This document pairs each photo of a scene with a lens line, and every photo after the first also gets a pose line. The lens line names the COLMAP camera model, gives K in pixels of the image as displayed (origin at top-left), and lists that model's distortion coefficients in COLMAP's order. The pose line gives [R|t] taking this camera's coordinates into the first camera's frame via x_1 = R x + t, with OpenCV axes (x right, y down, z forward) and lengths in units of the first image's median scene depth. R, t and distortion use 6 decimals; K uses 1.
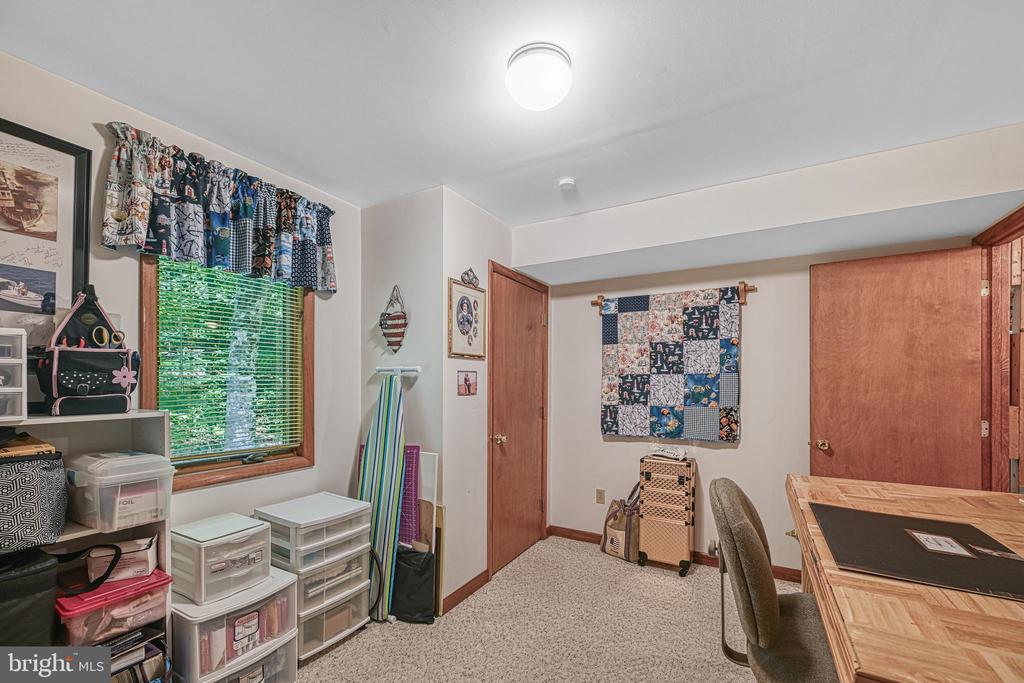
lens RADIAL K [[417.9, 0, 526.6], [0, 417.9, 379.8], [0, 0, 1]] dist [0.004123, -0.001452]
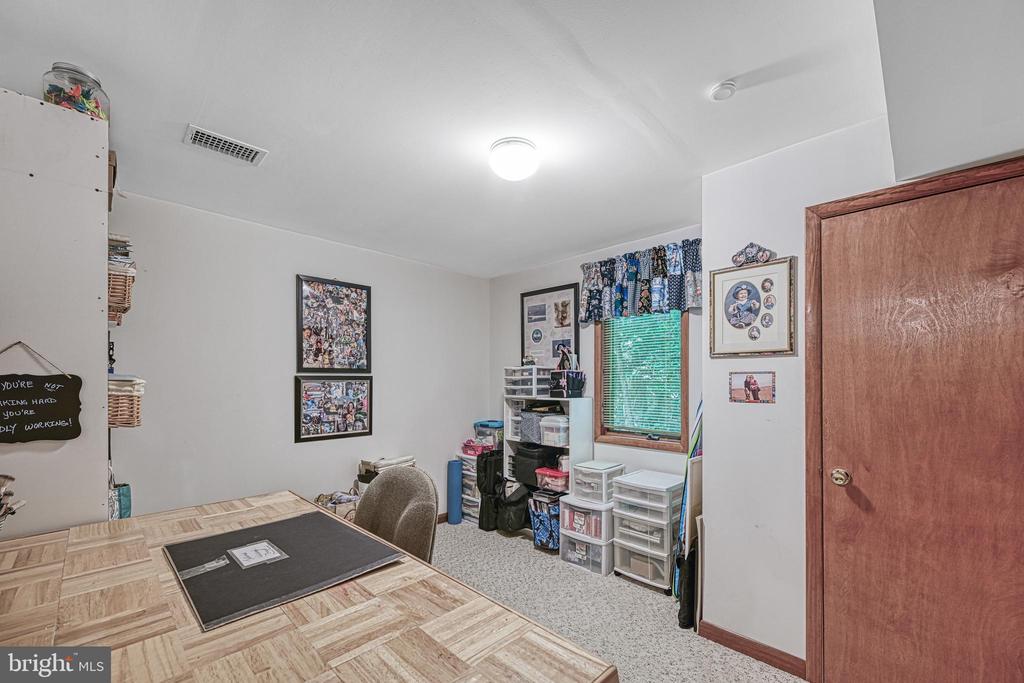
lens RADIAL K [[417.9, 0, 517.9], [0, 417.9, 379.1], [0, 0, 1]] dist [0.004123, -0.001452]
pose [[-0.256171, -0.013048, -0.966543, 0.769088], [-0.000702, 0.999911, -0.013313, 0.003677], [0.966631, -0.002732, -0.256158, 0.795657]]
